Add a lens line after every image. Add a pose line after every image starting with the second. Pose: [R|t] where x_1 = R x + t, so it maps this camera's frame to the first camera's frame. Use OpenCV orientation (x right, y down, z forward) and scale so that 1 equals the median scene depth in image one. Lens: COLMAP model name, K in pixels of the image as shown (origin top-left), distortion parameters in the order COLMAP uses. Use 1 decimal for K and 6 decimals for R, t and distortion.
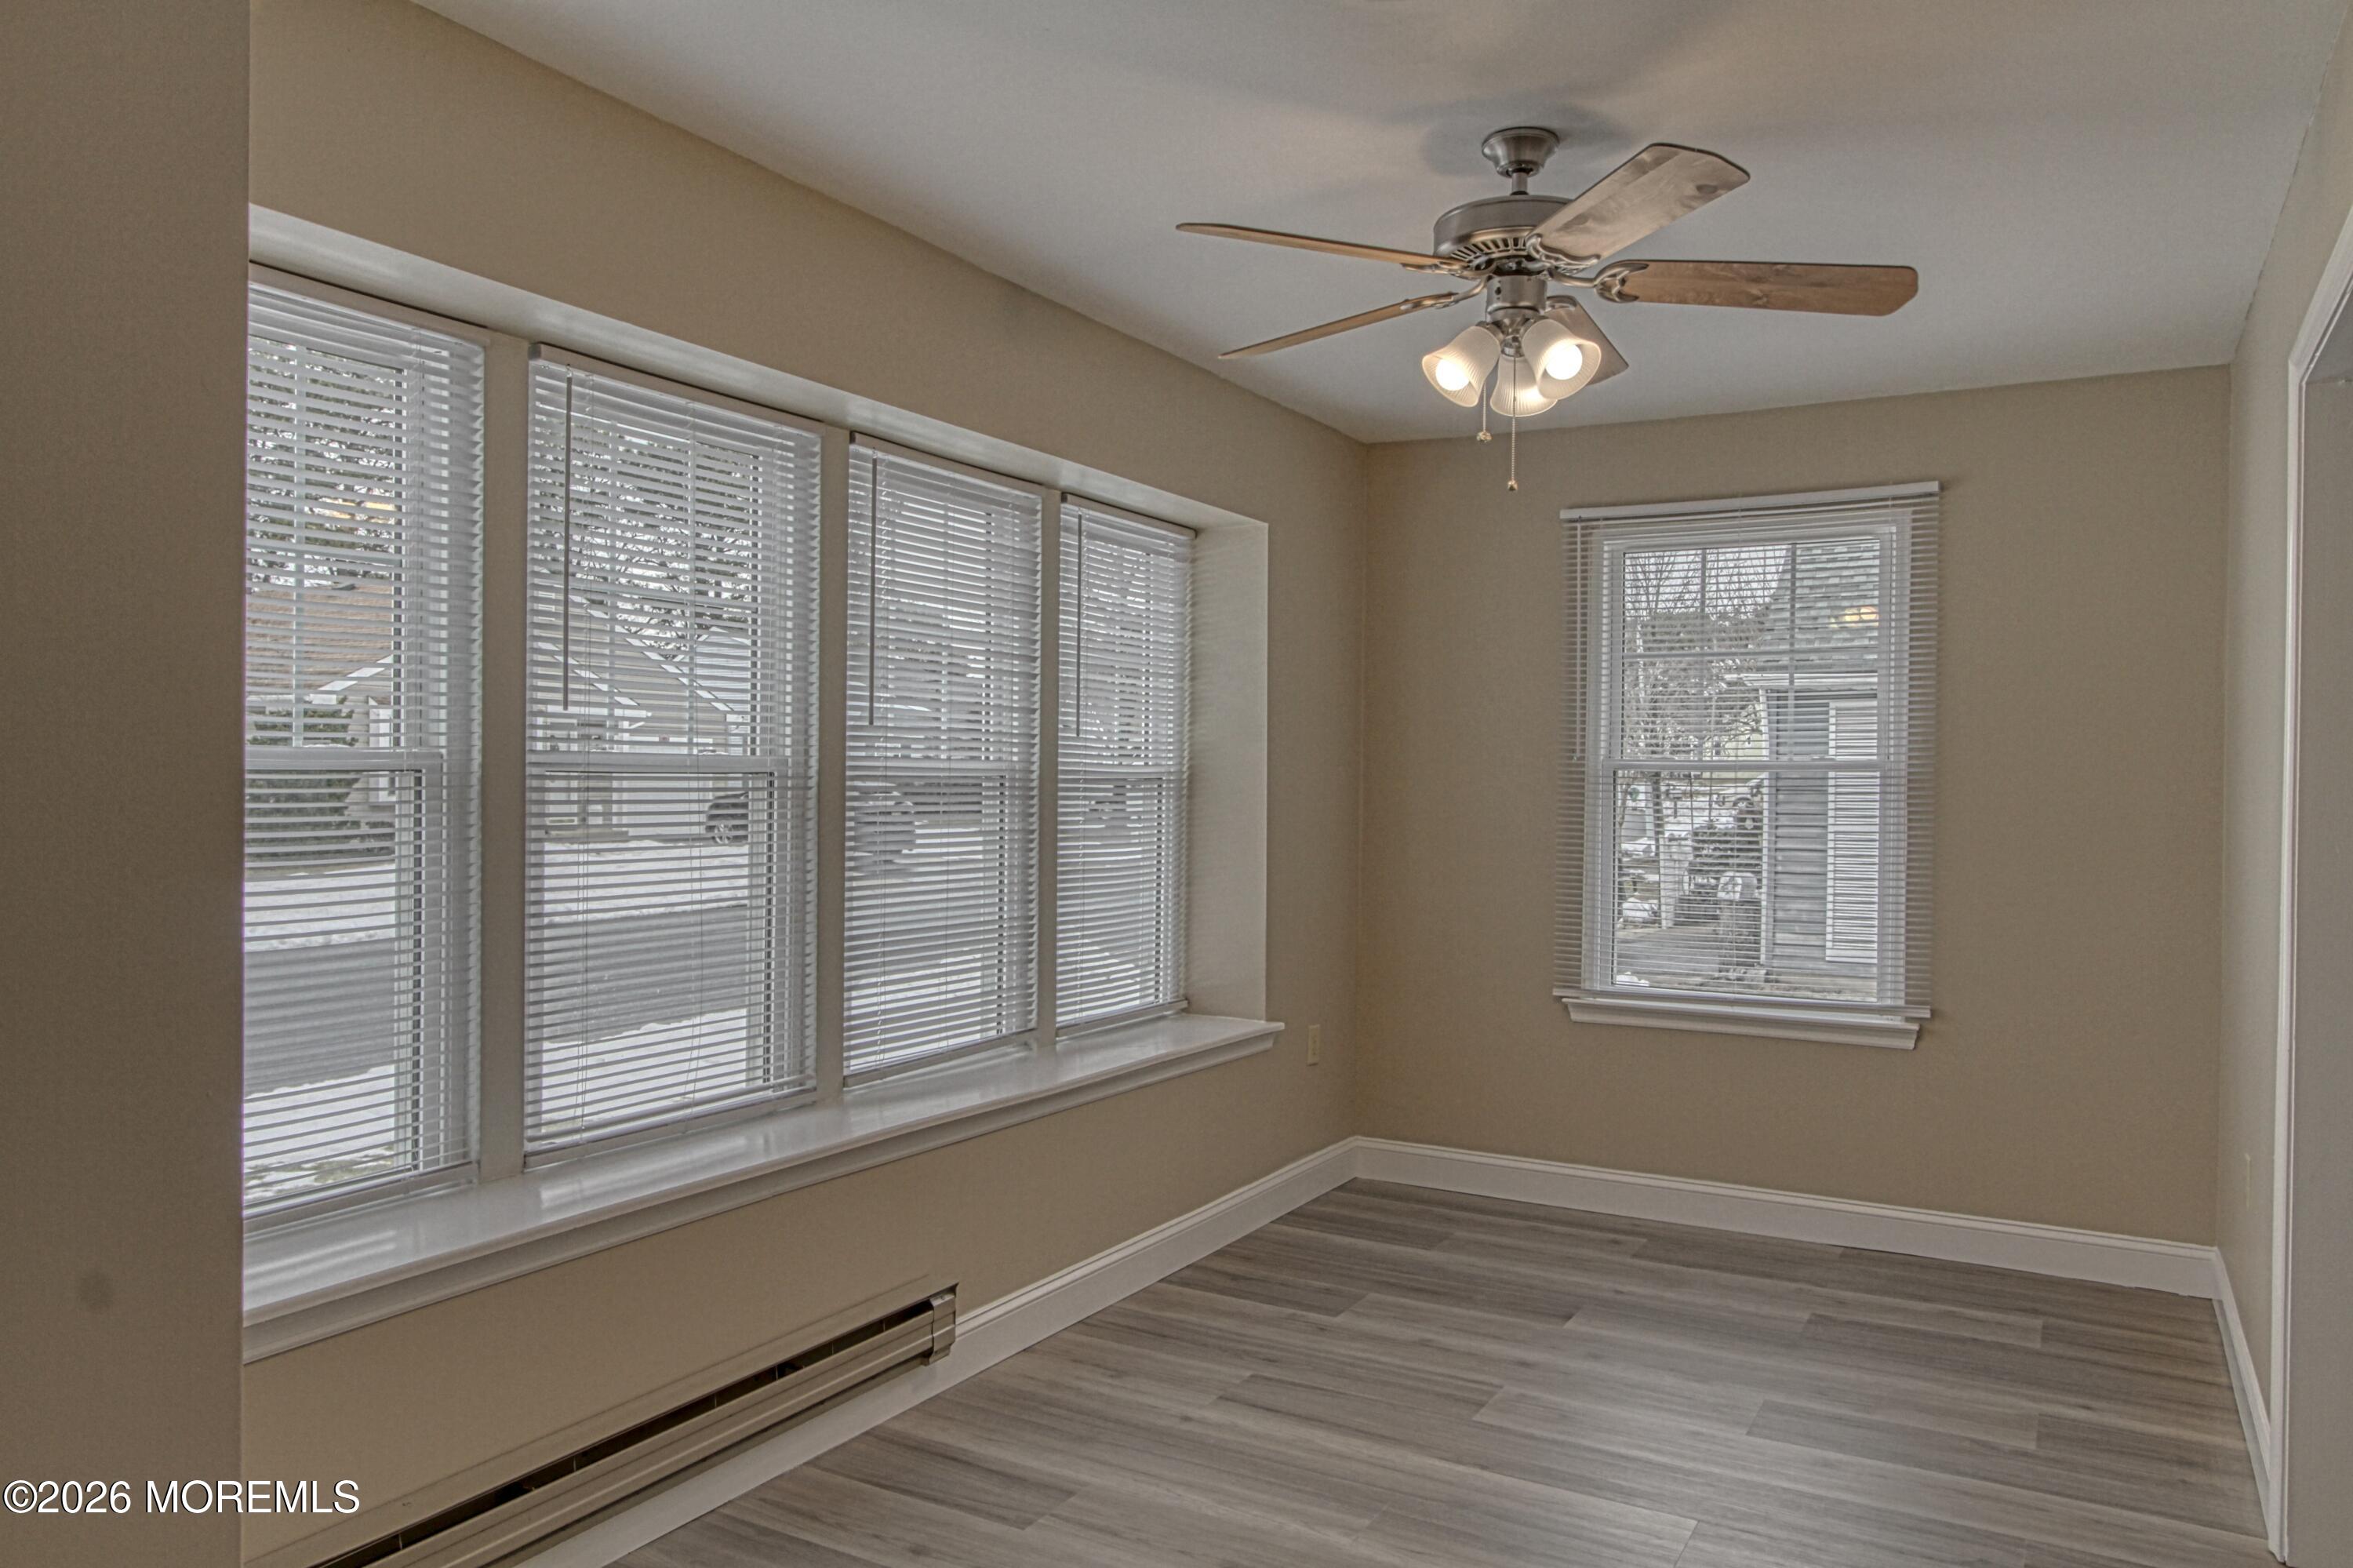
lens RADIAL K [[1547.5, 0, 1186.9], [0, 1547.5, 785.1], [0, 0, 1]] dist [-0.000084, 0.002997]
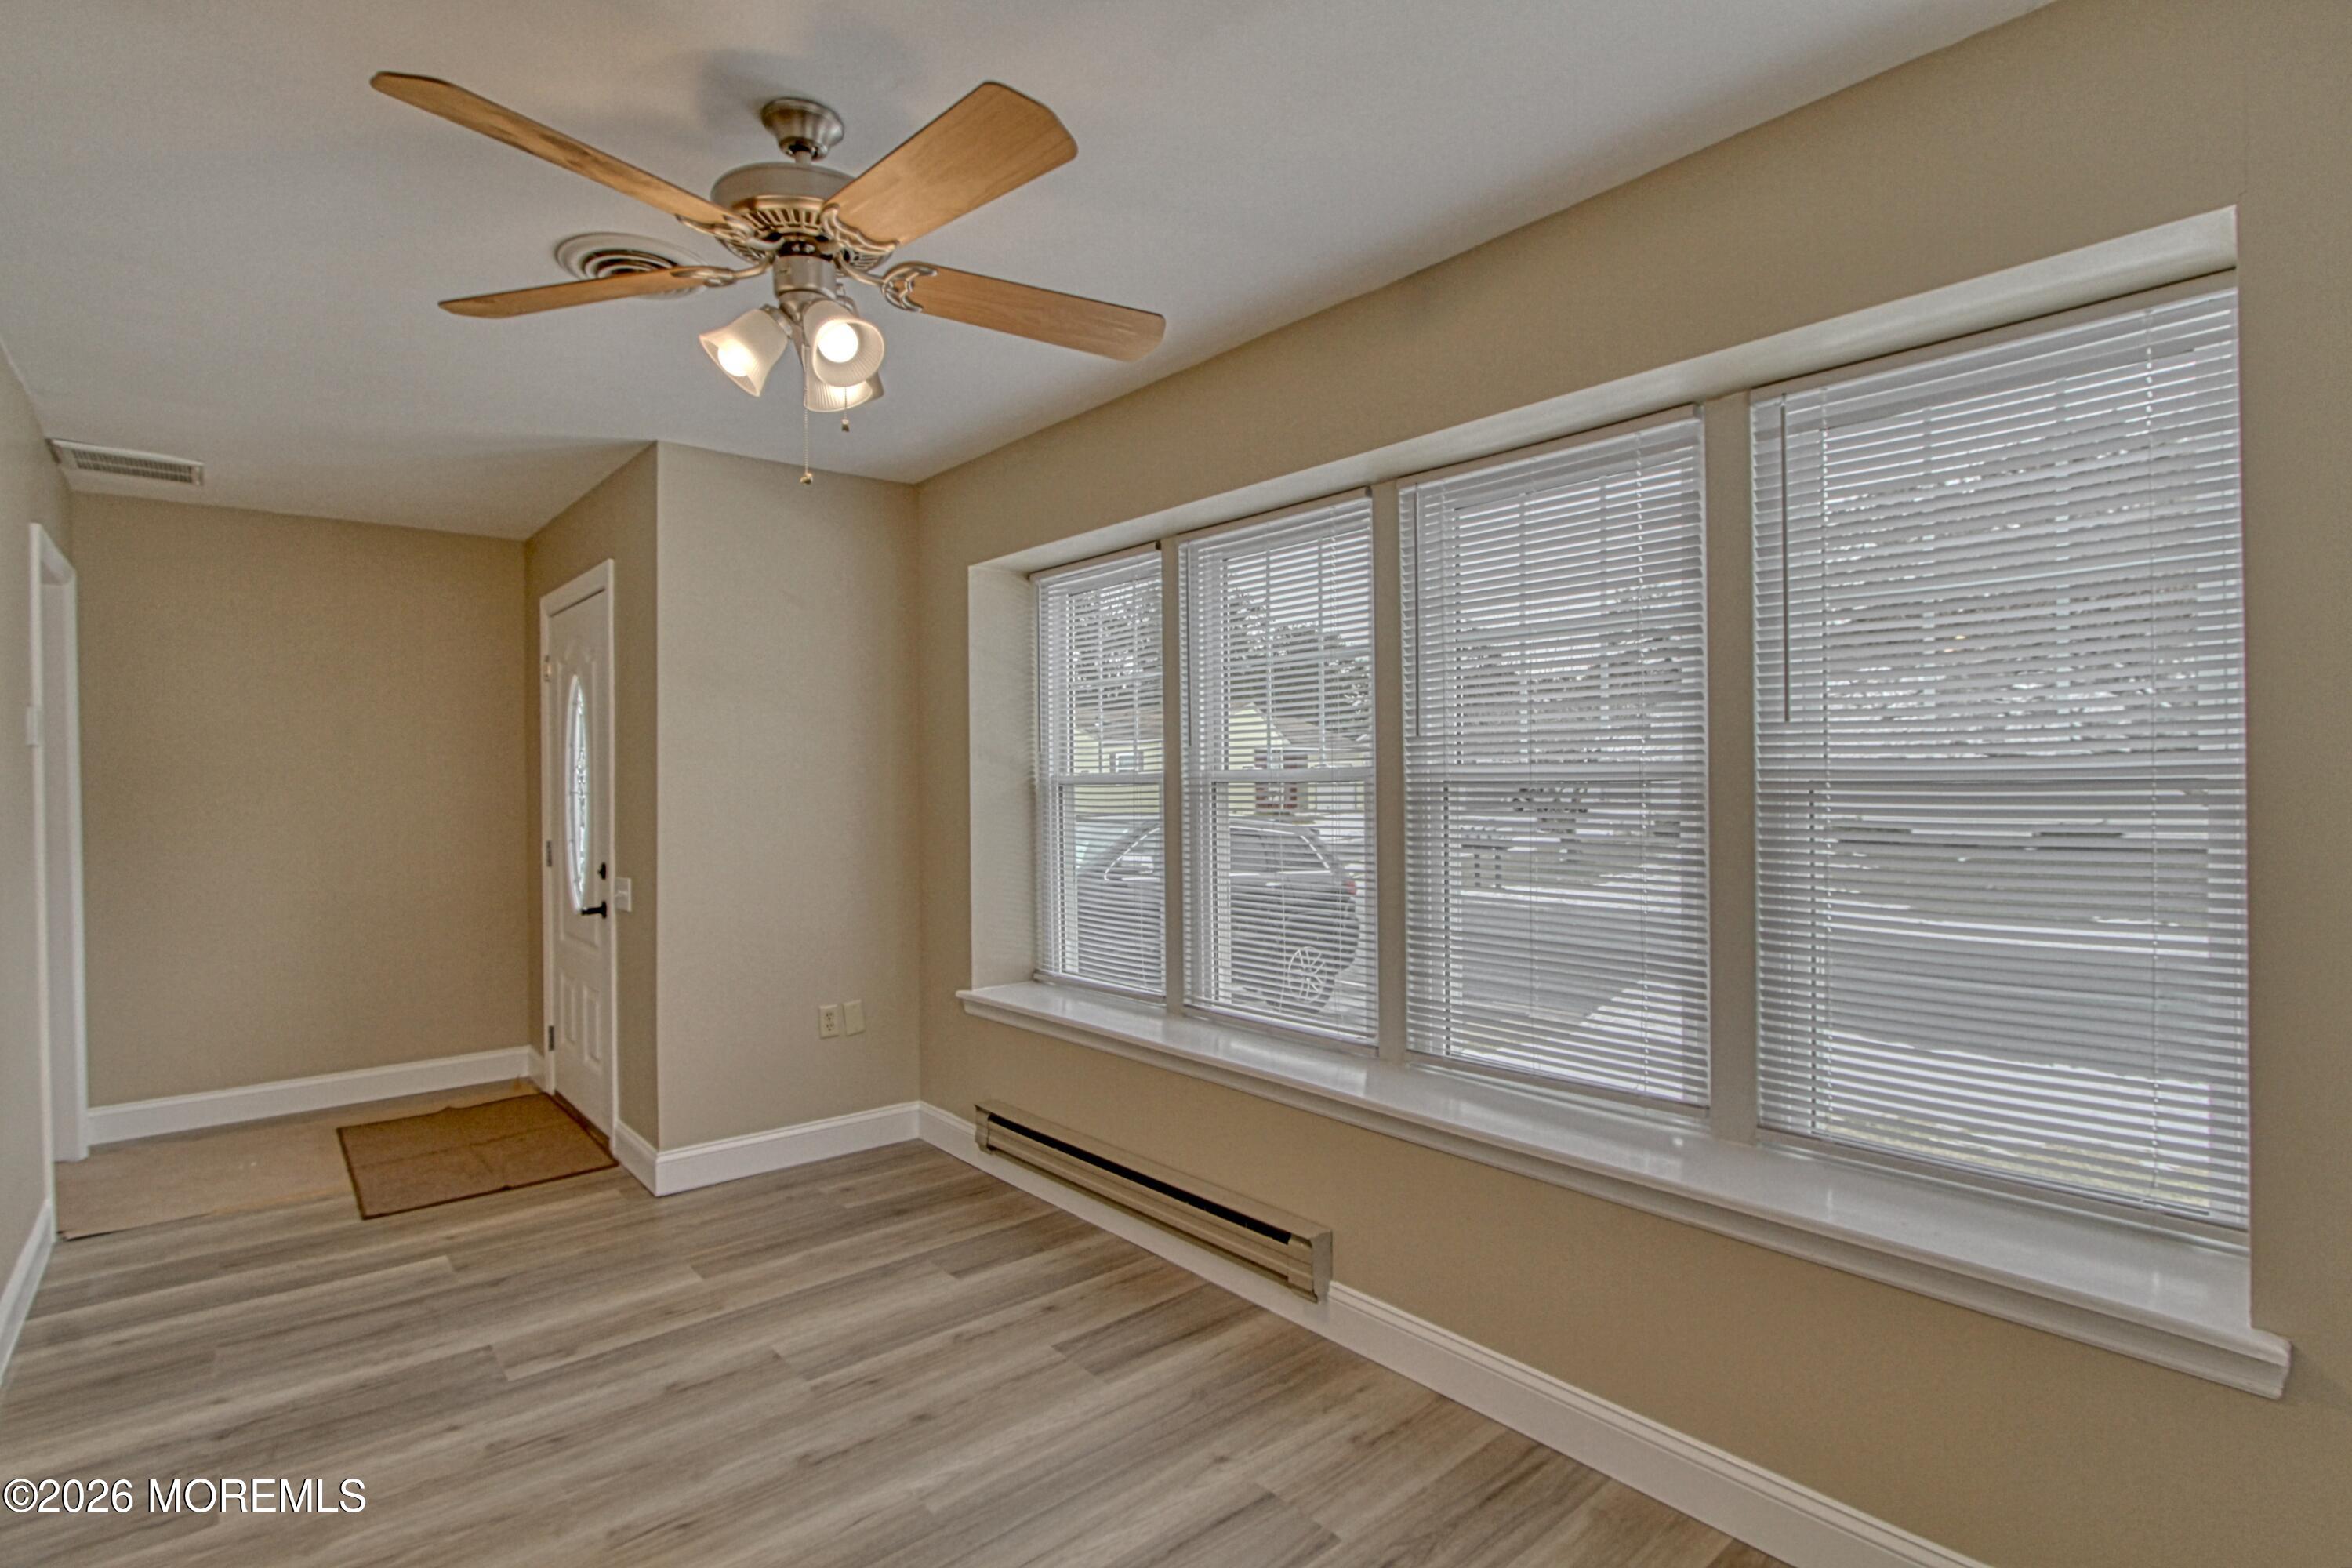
lens RADIAL K [[1117.2, 0, 1167.4], [0, 1117.2, 782.2], [0, 0, 1]] dist [-0.018212, 0.003270]
pose [[-0.315898, -0.008842, -0.948752, 0.636415], [-0.005952, 0.999955, -0.007337, 0.001137], [0.948775, 0.003329, -0.315936, 1.144783]]
